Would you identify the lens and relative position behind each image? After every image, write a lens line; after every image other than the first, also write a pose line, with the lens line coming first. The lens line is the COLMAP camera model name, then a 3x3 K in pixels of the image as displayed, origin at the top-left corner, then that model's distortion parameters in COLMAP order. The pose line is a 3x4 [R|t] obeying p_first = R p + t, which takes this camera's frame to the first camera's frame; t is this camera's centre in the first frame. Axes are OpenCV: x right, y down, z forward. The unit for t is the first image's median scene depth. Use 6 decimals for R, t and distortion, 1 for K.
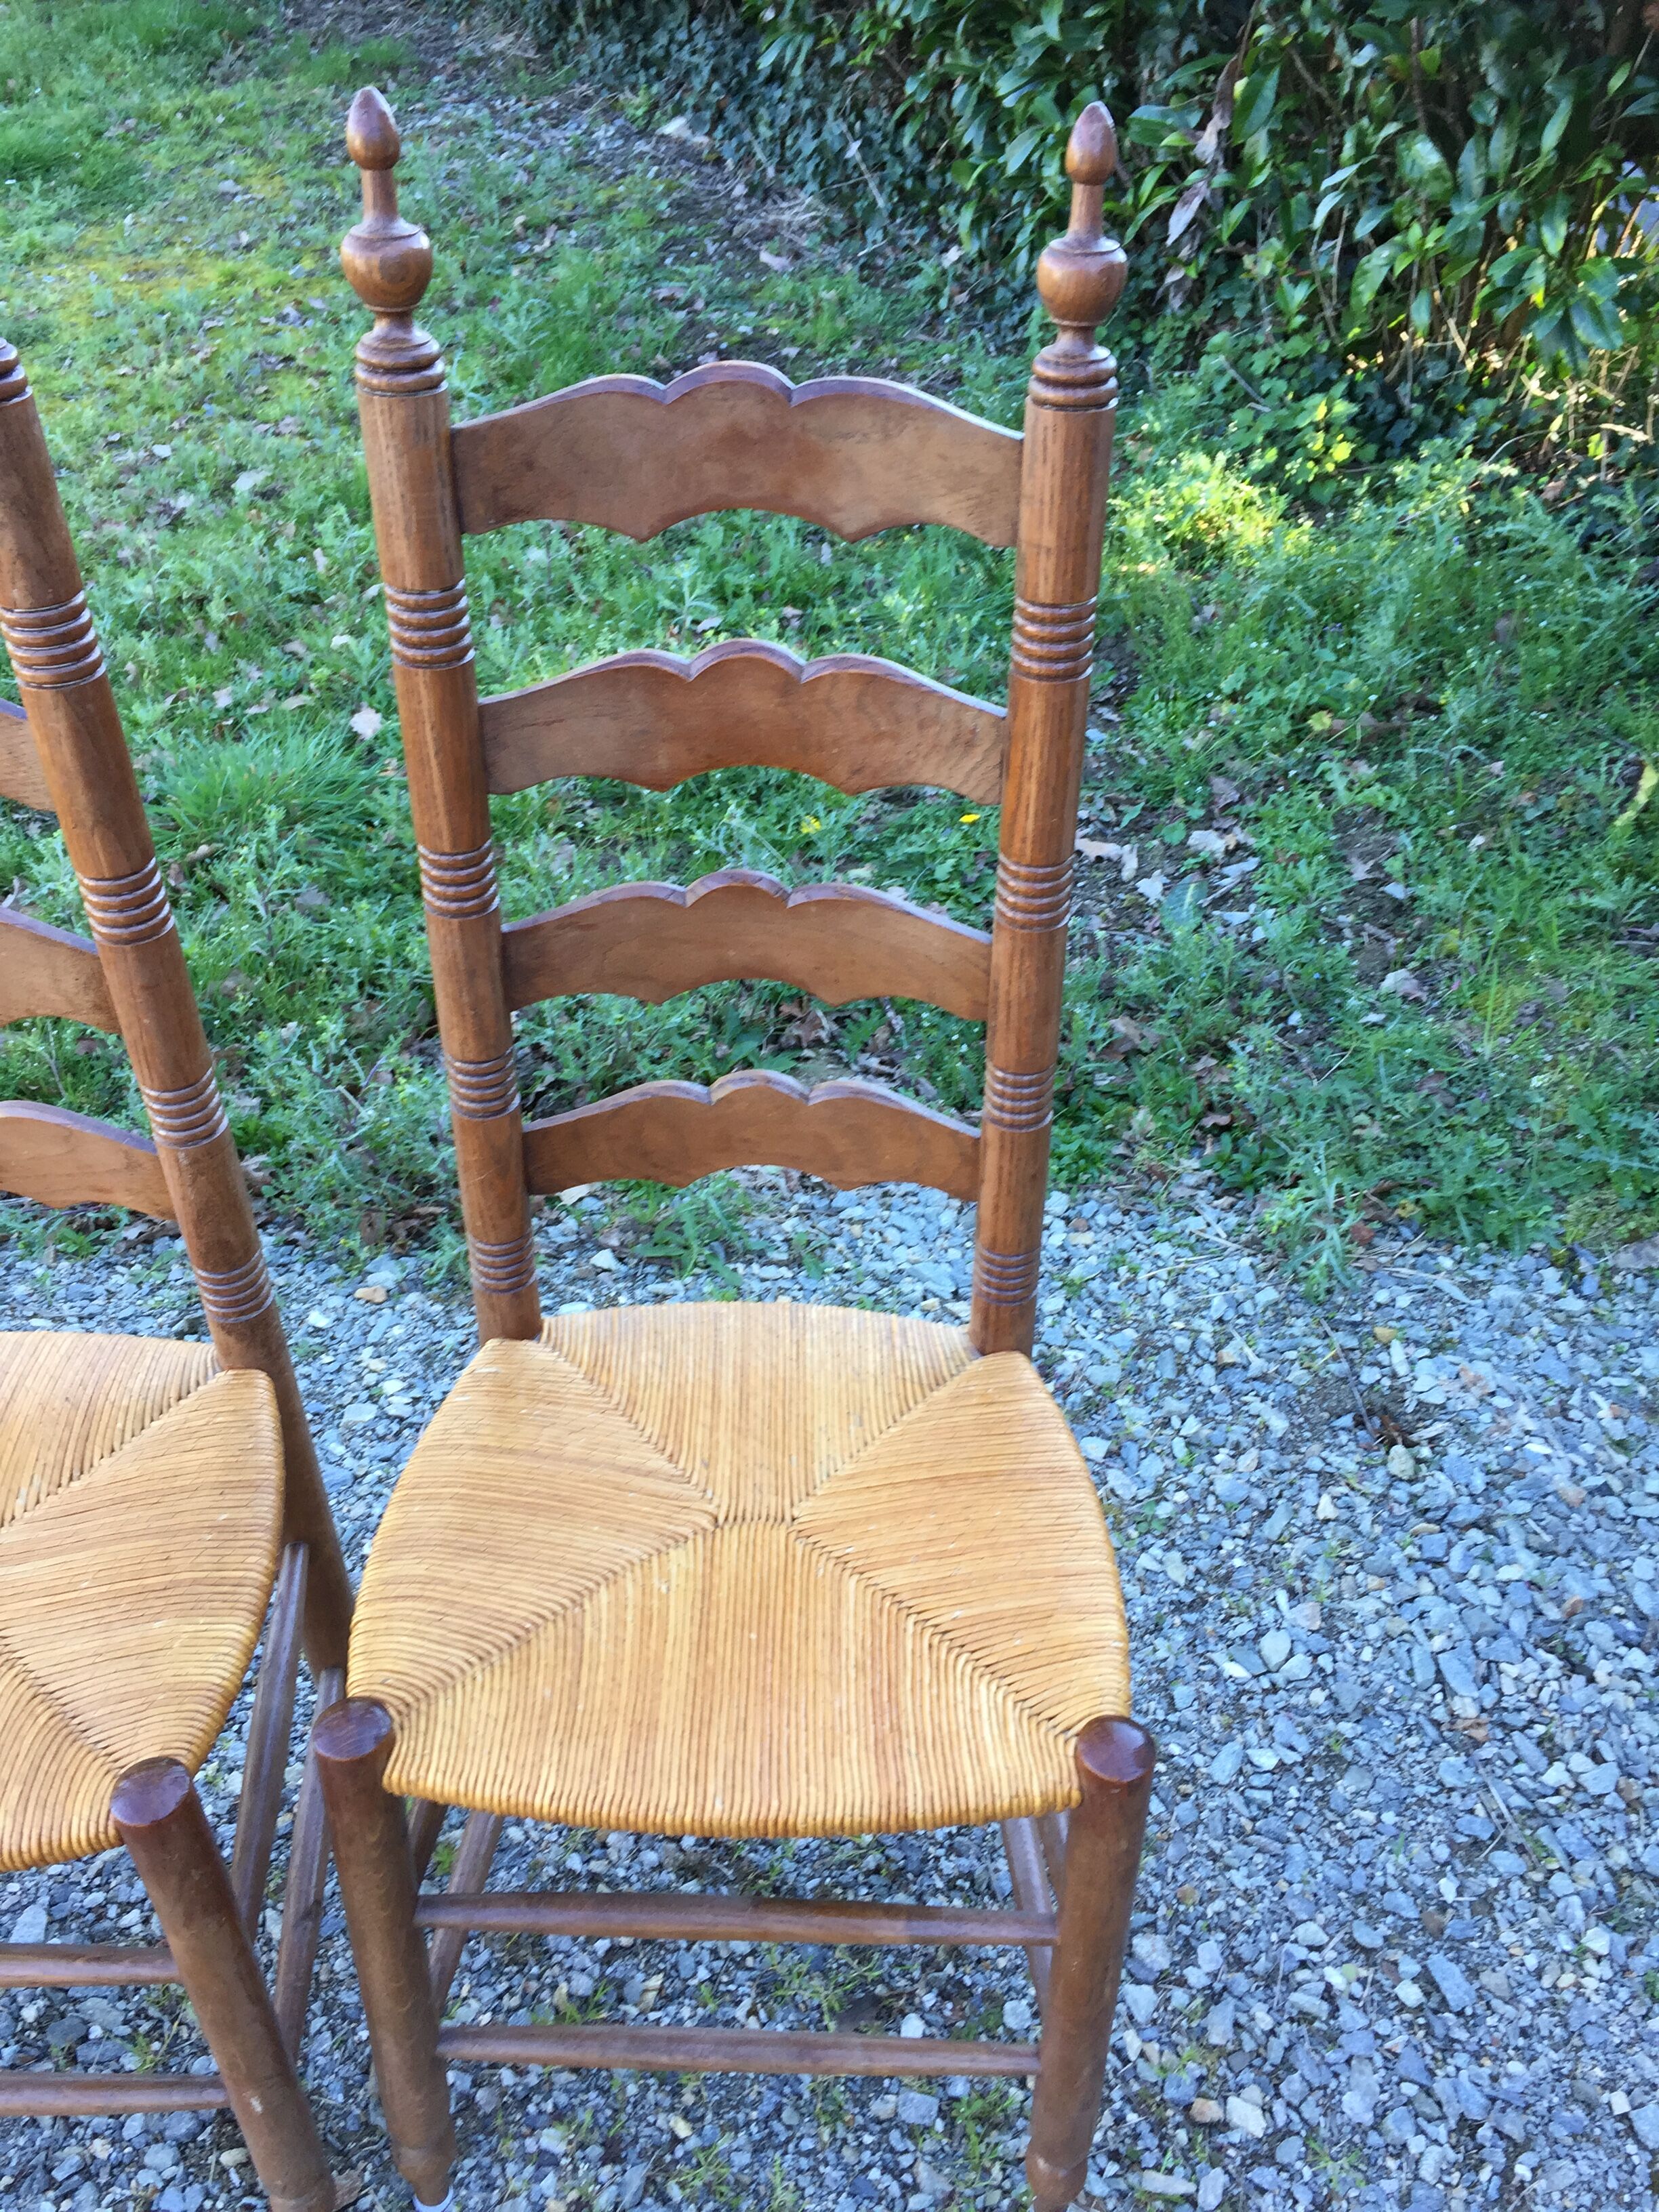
lens RADIAL K [[1856.5, 0, 828.9], [0, 1856.5, 1081.7], [0, 0, 1]] dist [0.091713, -0.124003]
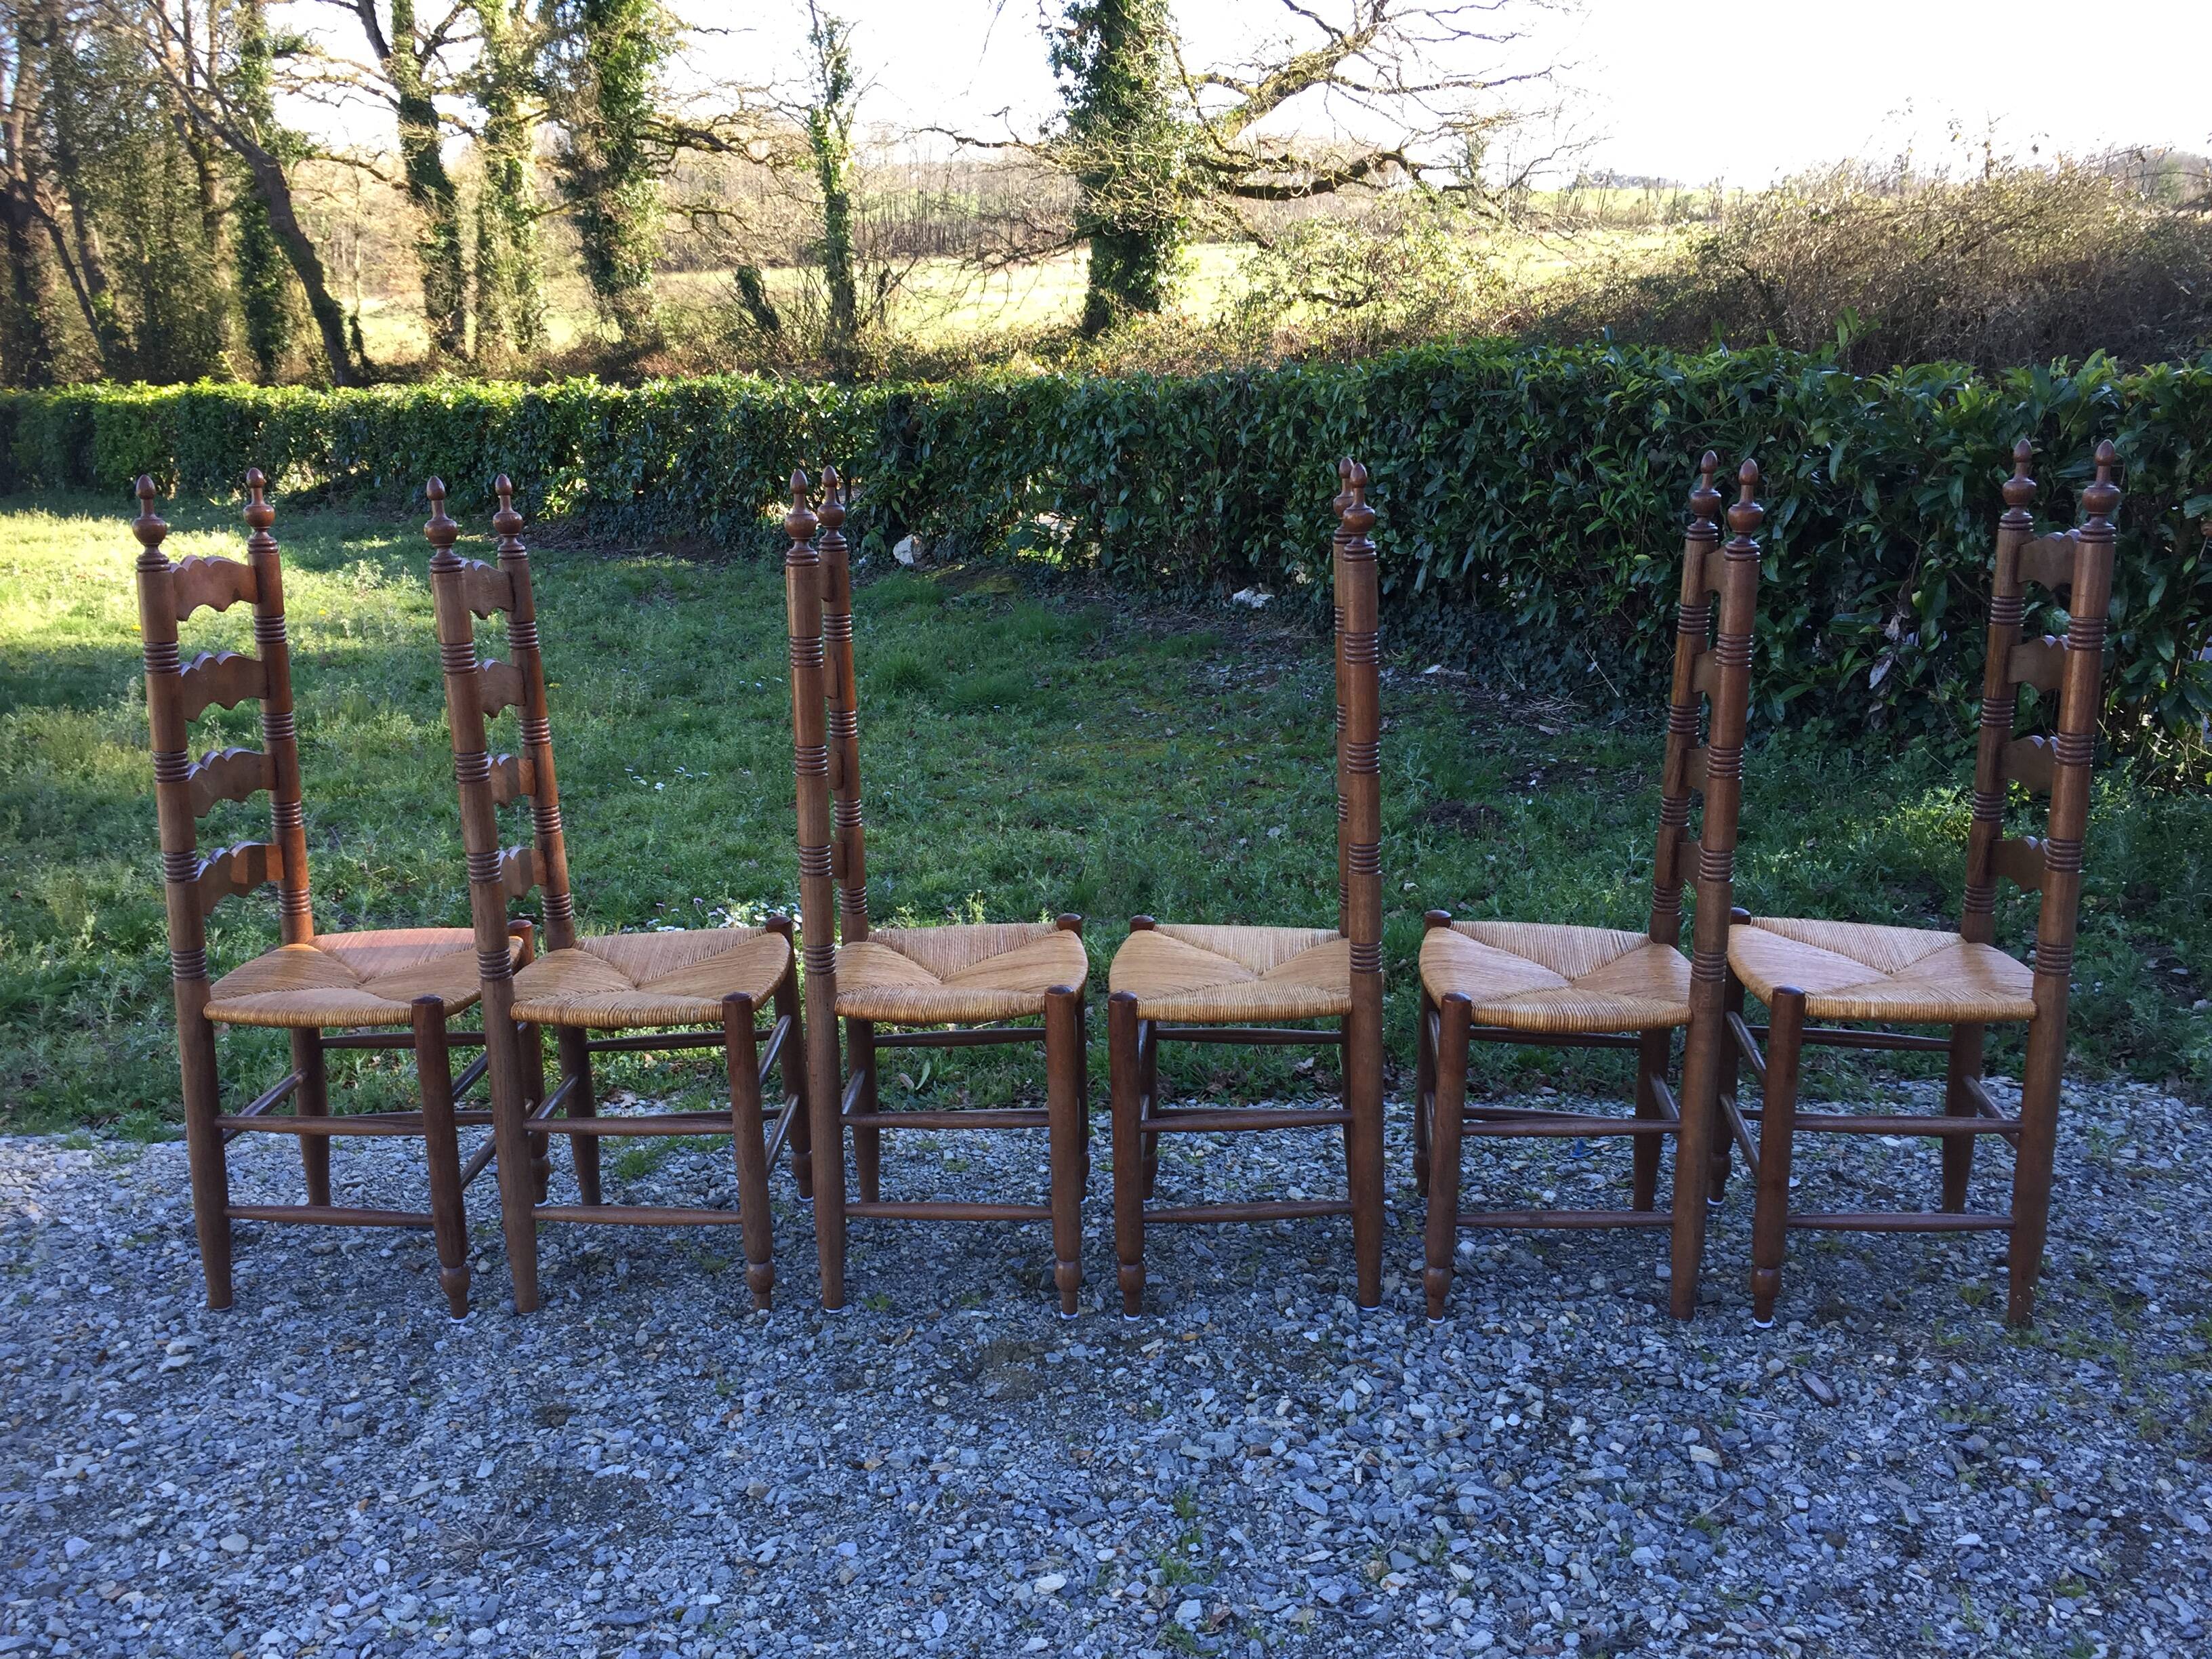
lens RADIAL K [[1856.3, 0, 1101.4], [0, 1856.3, 828.8], [0, 0, 1]] dist [0.096484, -0.133340]
pose [[0.996037, -0.011472, -0.088197, -0.252129], [-0.027490, 0.903381, -0.427957, 0.268488], [0.084585, 0.428686, 0.899485, -0.308954]]
